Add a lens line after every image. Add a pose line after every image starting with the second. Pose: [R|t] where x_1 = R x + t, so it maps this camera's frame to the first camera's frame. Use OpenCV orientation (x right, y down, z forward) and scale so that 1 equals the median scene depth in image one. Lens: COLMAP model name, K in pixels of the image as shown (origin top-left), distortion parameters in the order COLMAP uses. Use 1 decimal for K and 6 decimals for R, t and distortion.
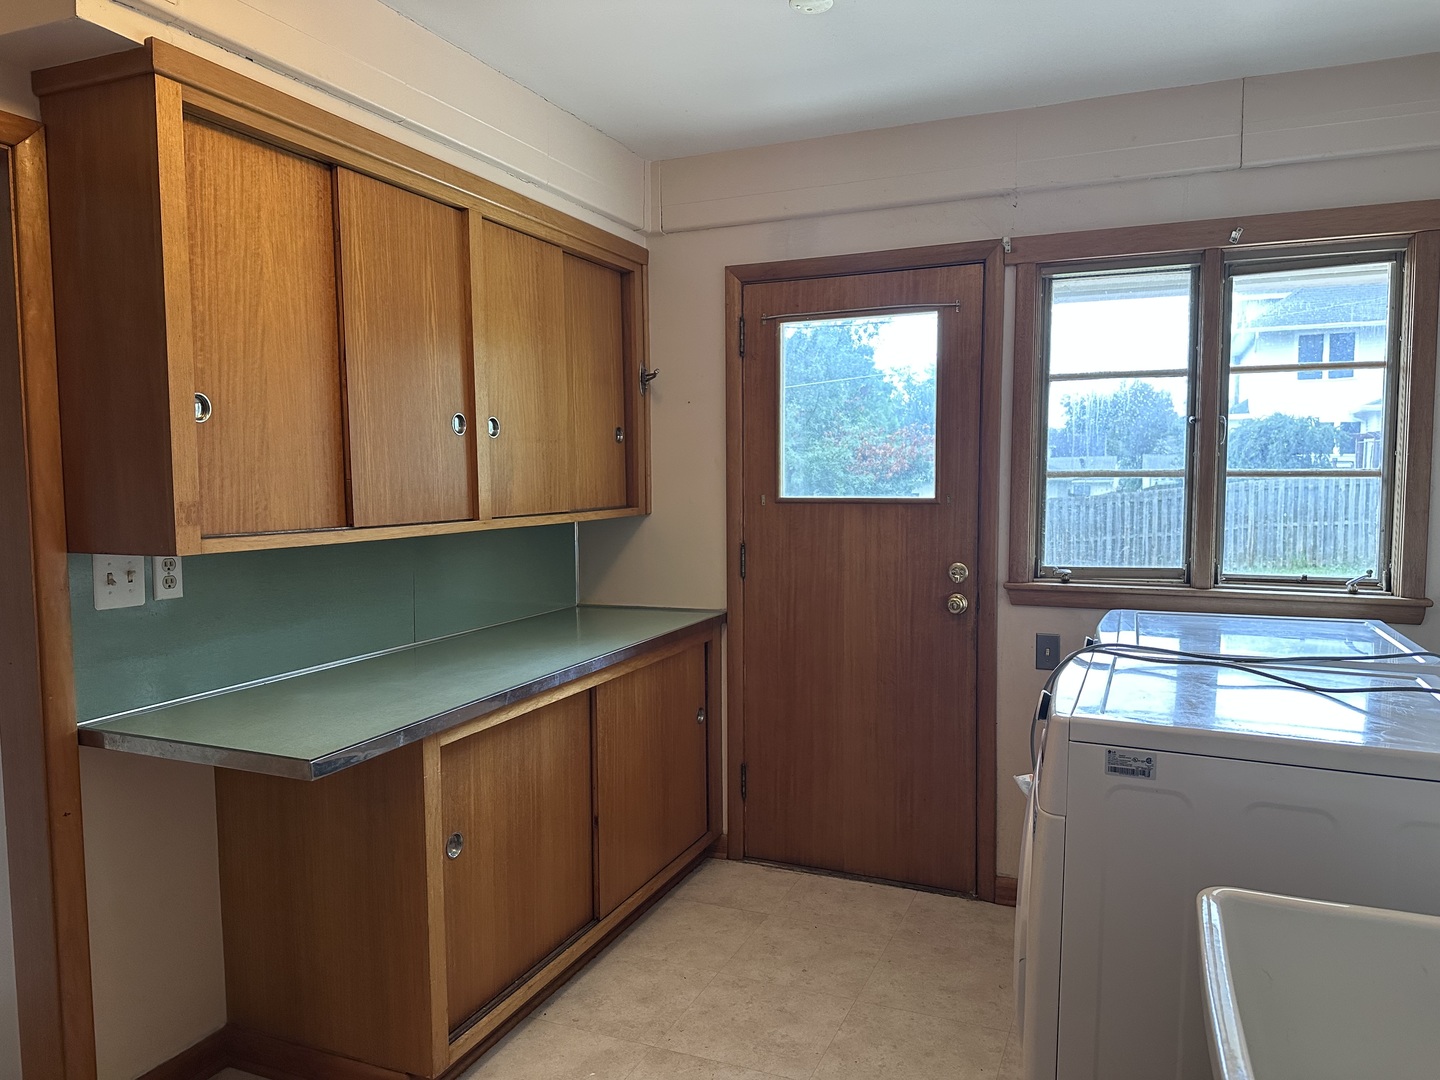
lens RADIAL K [[1015.8, 0, 731.8], [0, 1015.8, 539.6], [0, 0, 1]] dist [0.055392, -0.070730]
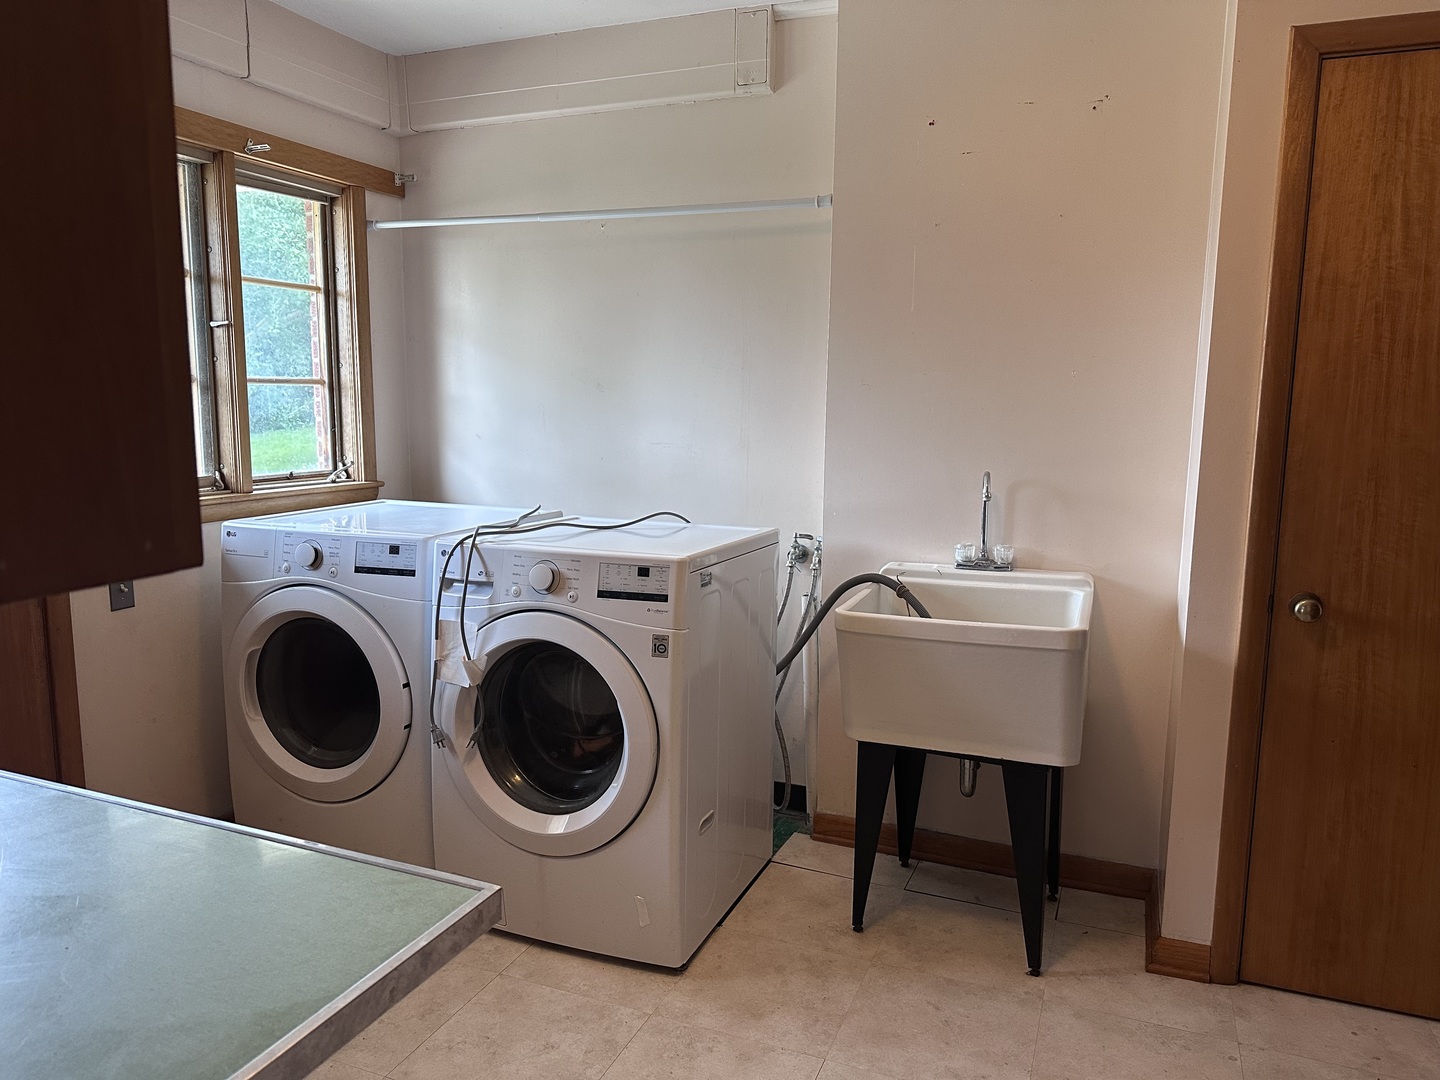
lens RADIAL K [[1015.8, 0, 720.5], [0, 1015.8, 536.1], [0, 0, 1]] dist [0.055392, -0.070730]
pose [[-0.018498, -0.135833, 0.990559, -0.572995], [0.053560, 0.989171, 0.136643, -0.024156], [-0.998393, 0.055581, -0.011022, 0.544938]]
